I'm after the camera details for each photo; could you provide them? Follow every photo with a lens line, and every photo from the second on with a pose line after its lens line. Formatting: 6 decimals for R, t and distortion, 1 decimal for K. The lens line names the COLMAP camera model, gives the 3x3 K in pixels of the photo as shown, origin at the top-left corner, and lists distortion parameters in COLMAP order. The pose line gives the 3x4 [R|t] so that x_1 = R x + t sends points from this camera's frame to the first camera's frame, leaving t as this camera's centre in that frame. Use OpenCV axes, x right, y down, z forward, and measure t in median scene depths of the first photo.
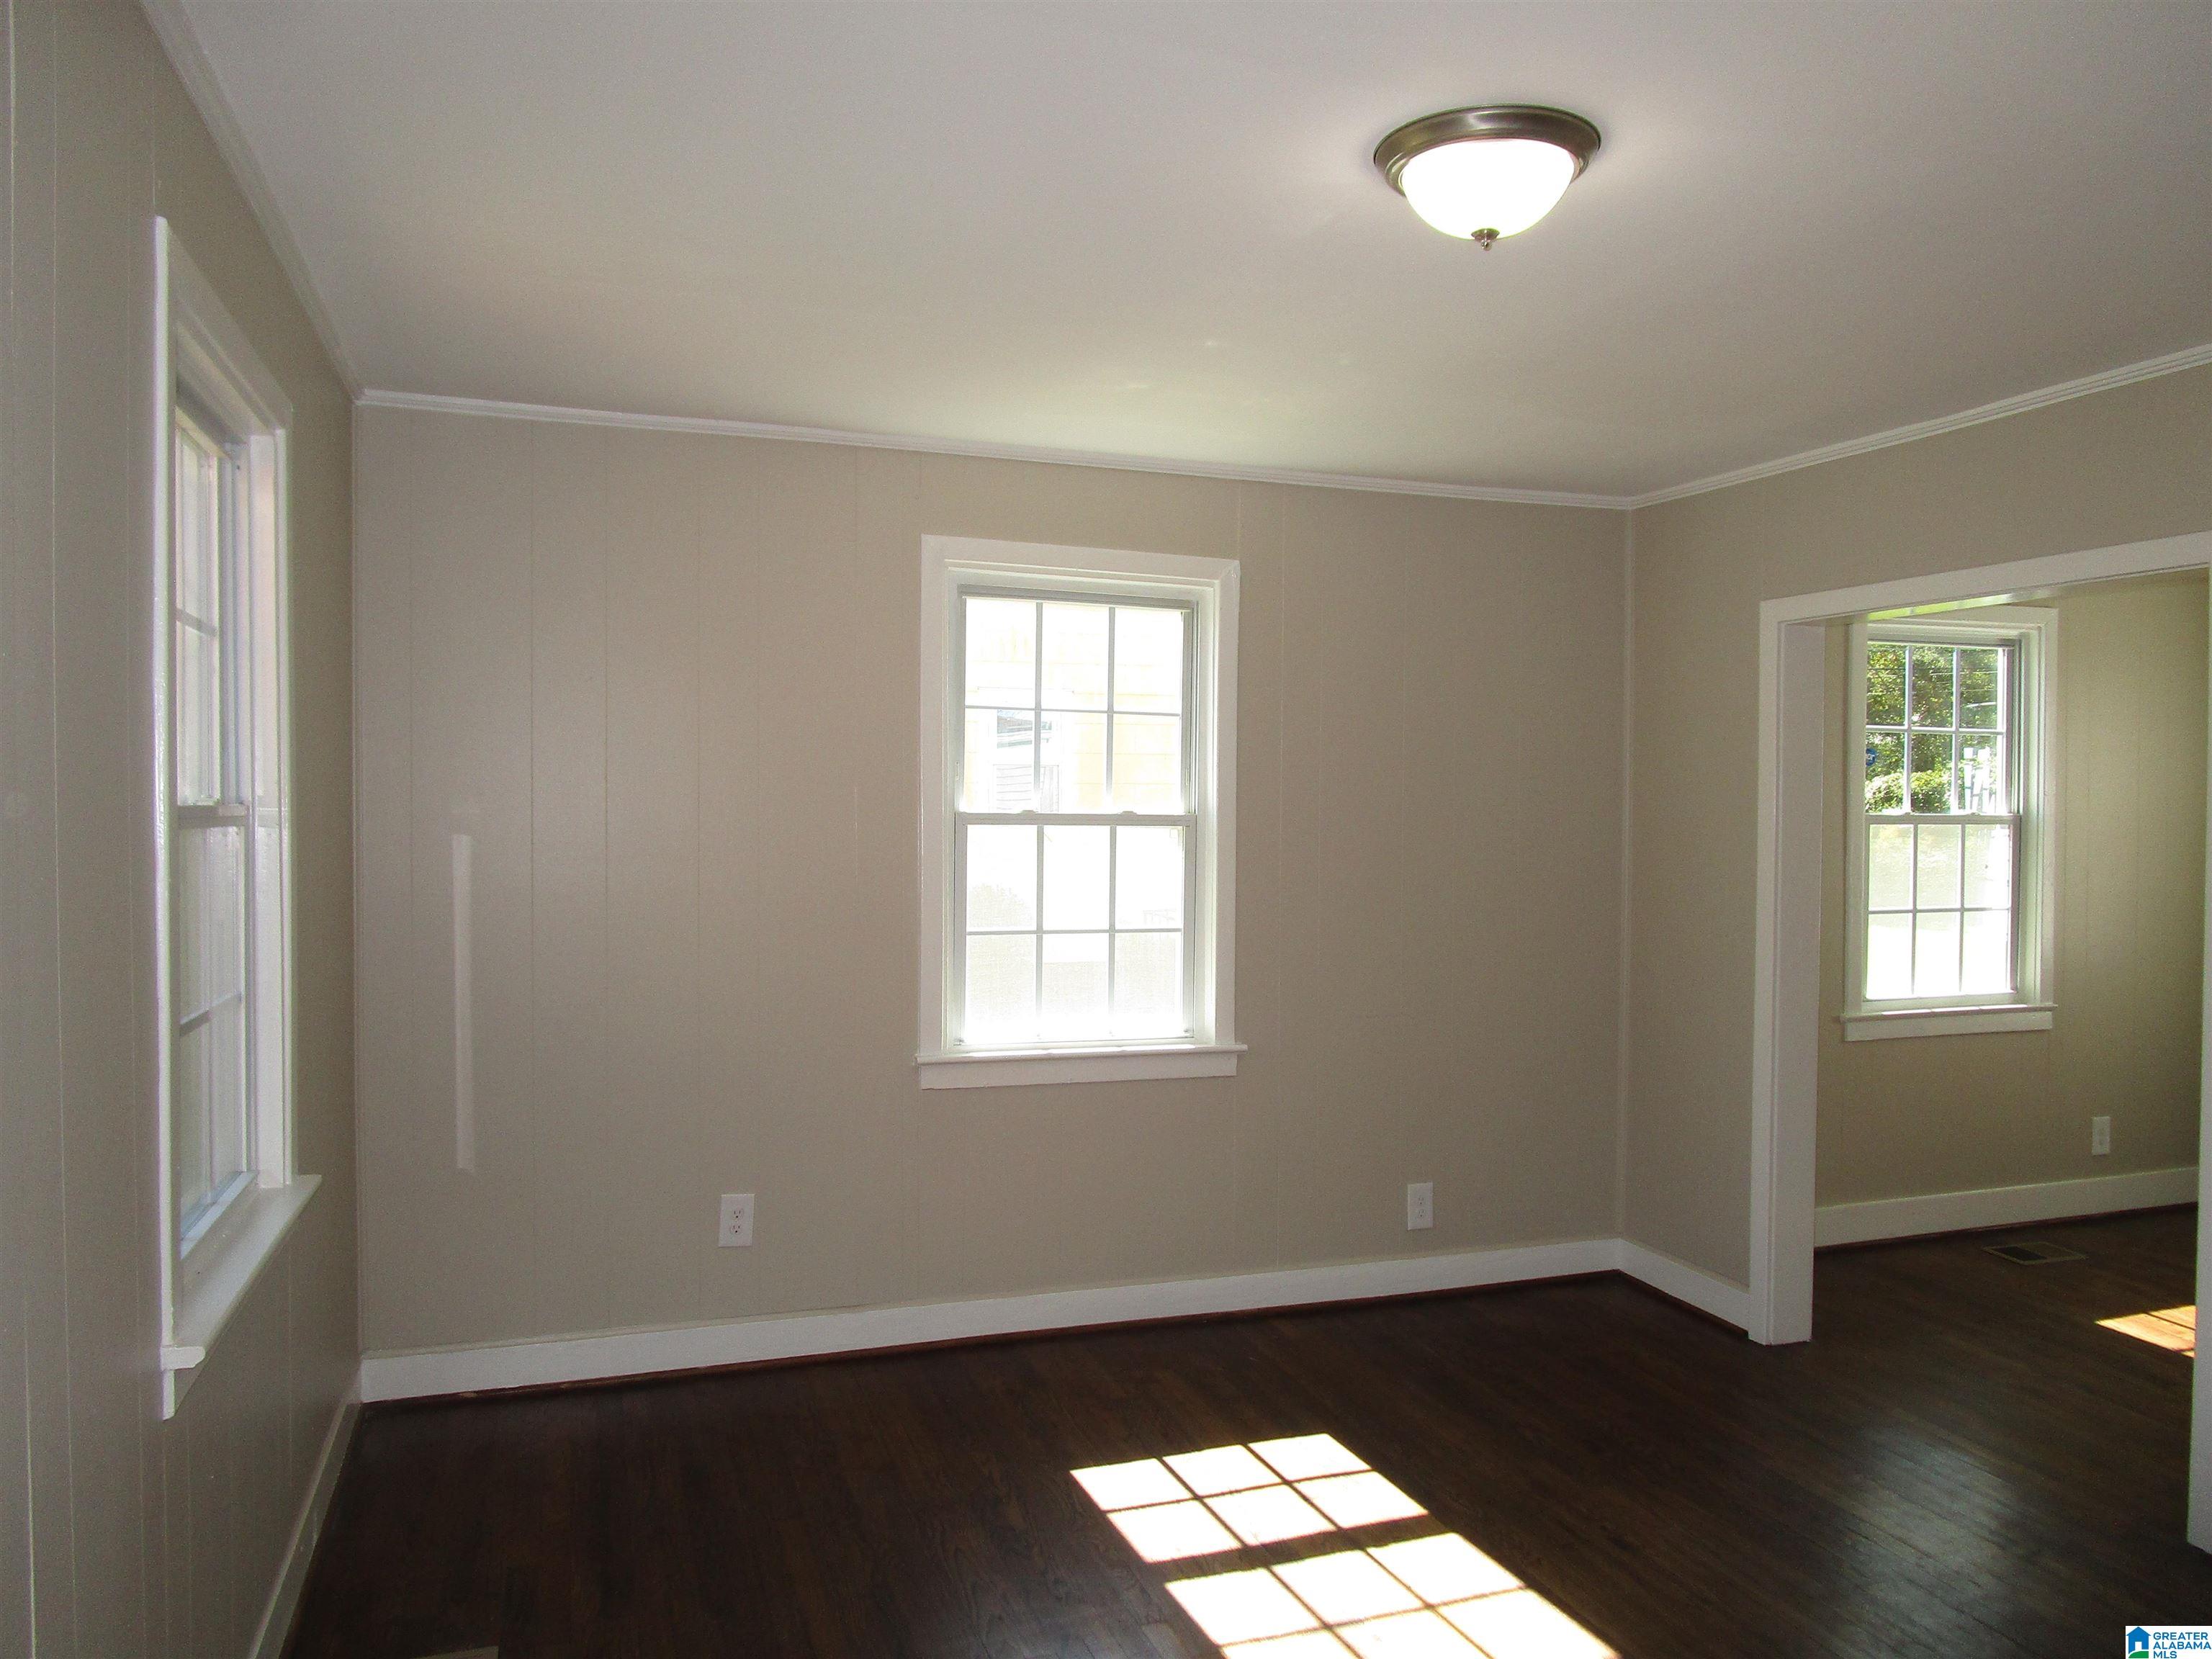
lens RADIAL K [[1596.8, 0, 1106.6], [0, 1596.8, 839.9], [0, 0, 1]] dist [-0.004803, -0.002190]
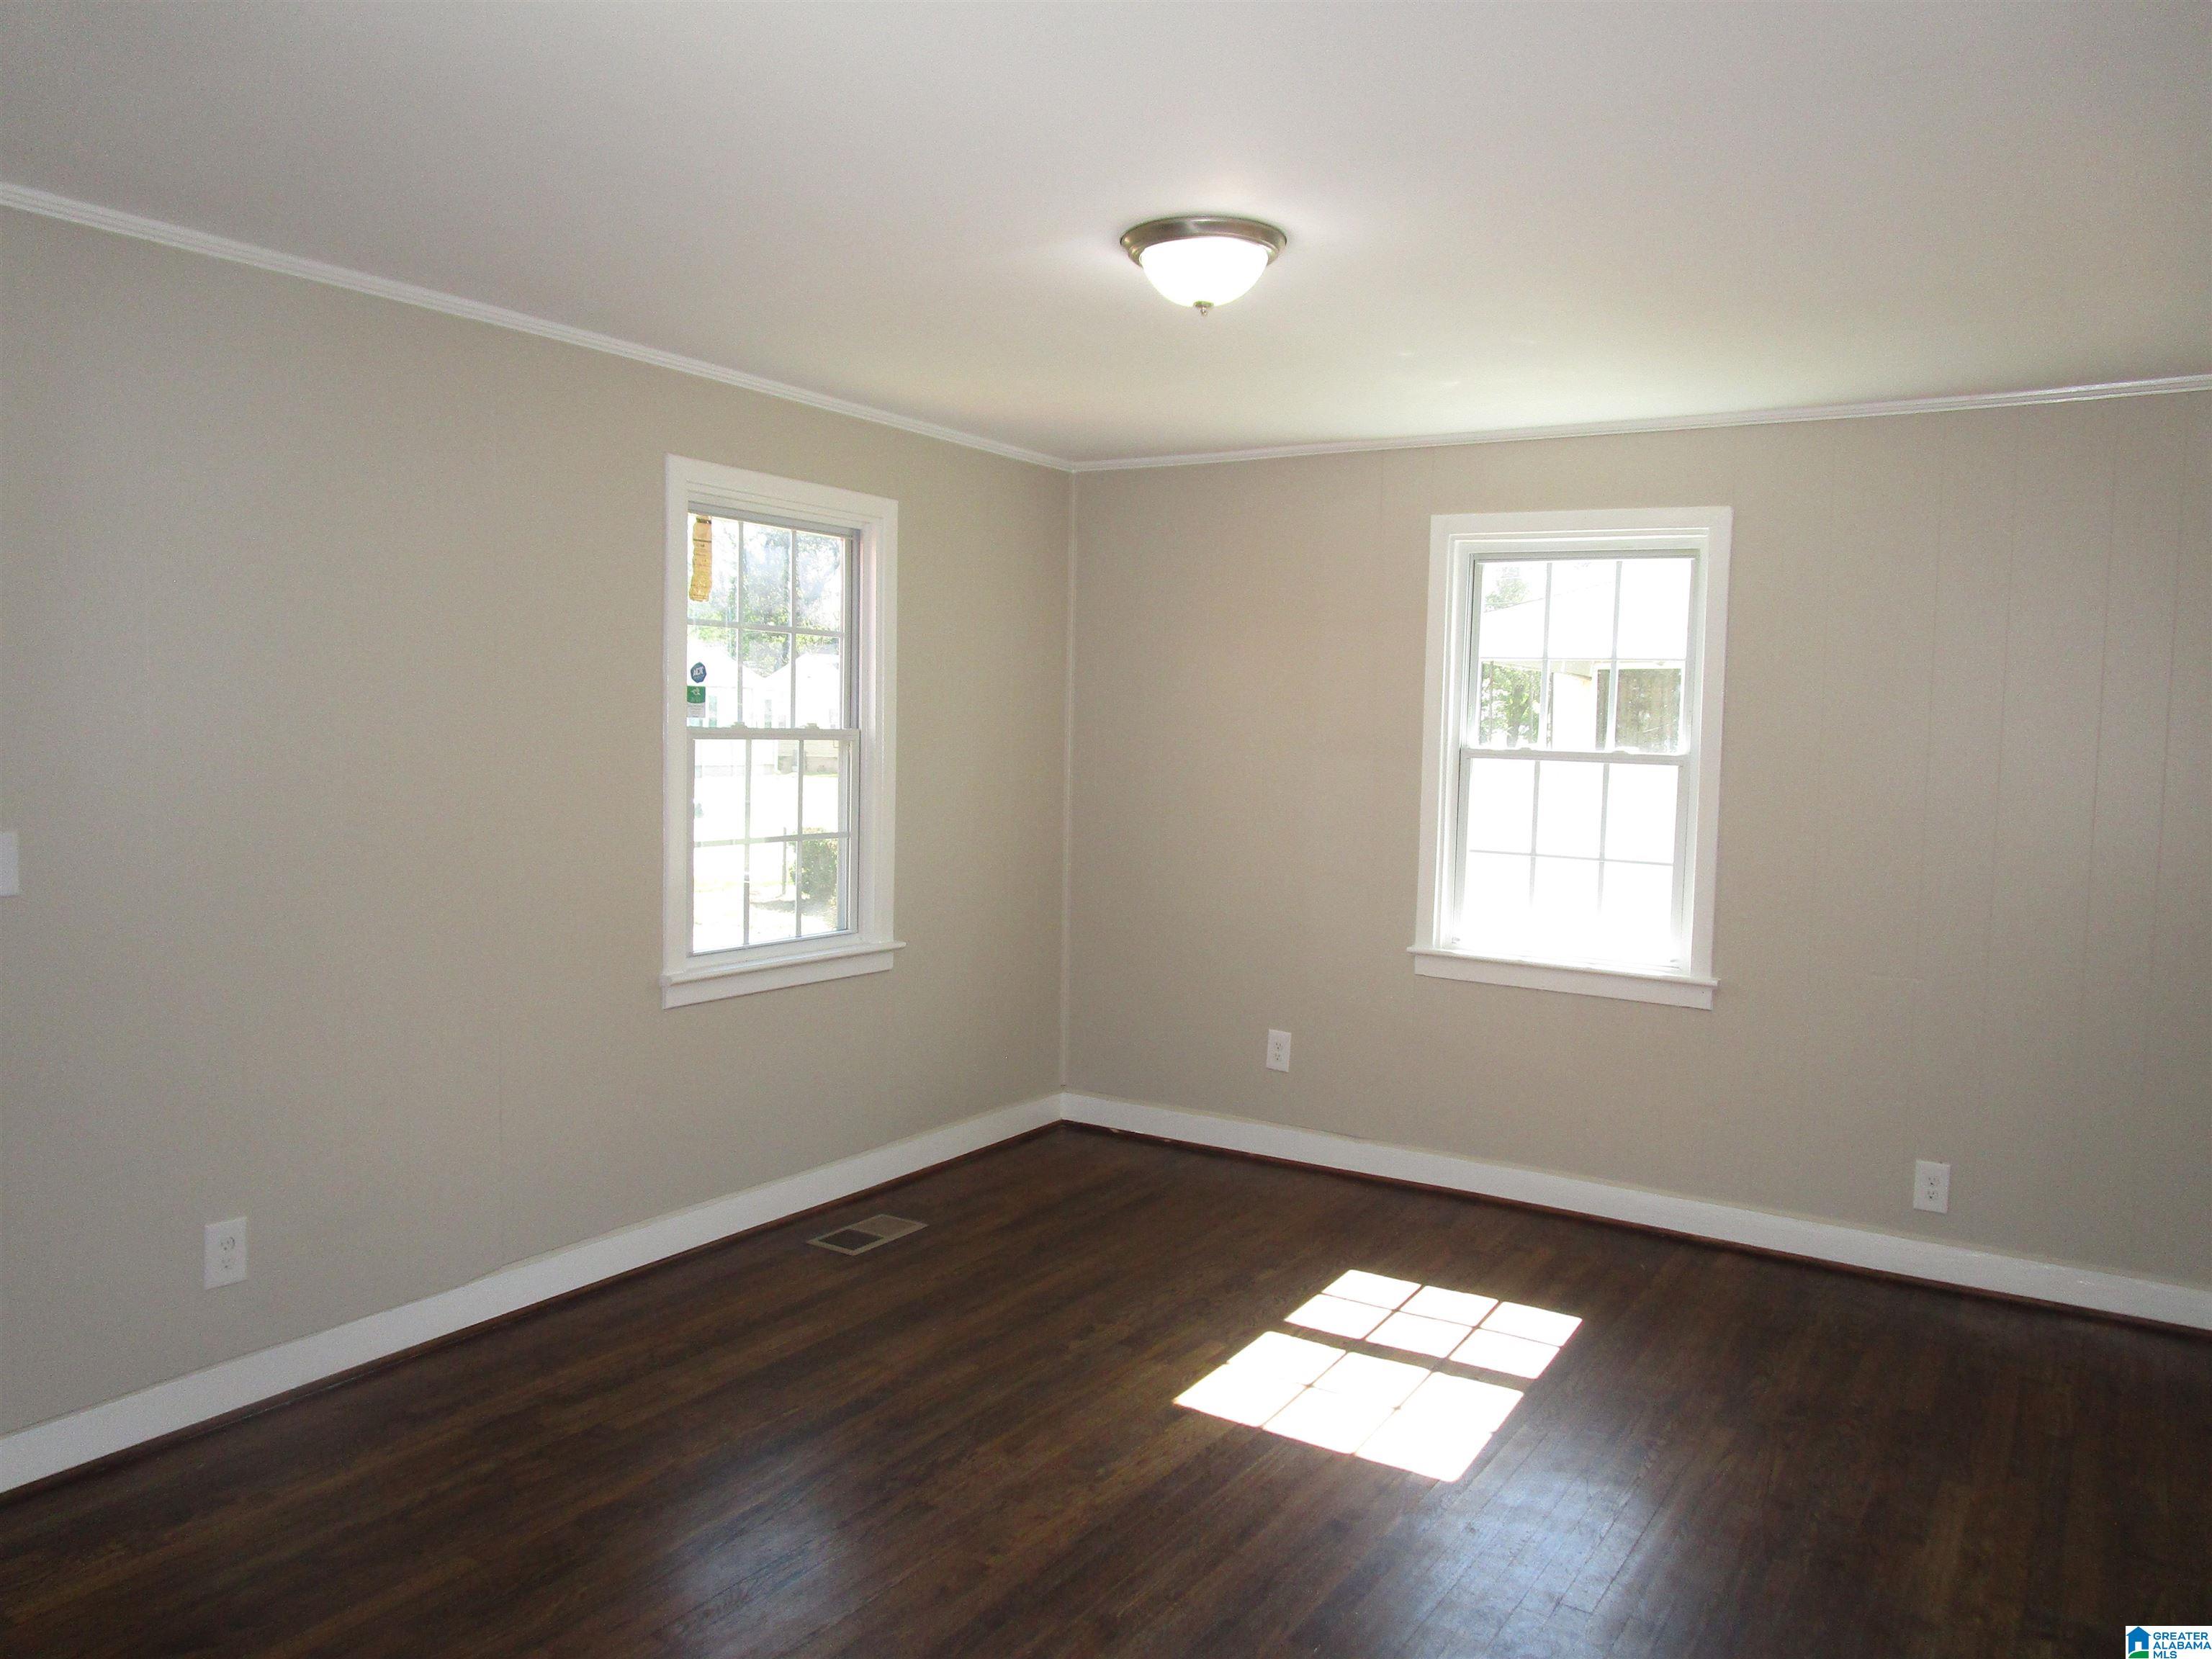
lens RADIAL K [[1630.1, 0, 1106.0], [0, 1630.1, 829.5], [0, 0, 1]] dist [0.006830, 0.001424]
pose [[0.611774, 0.056205, -0.789033, 0.713075], [-0.039679, 0.998397, 0.040353, 0.005302], [0.790037, 0.006621, 0.613024, 0.051223]]
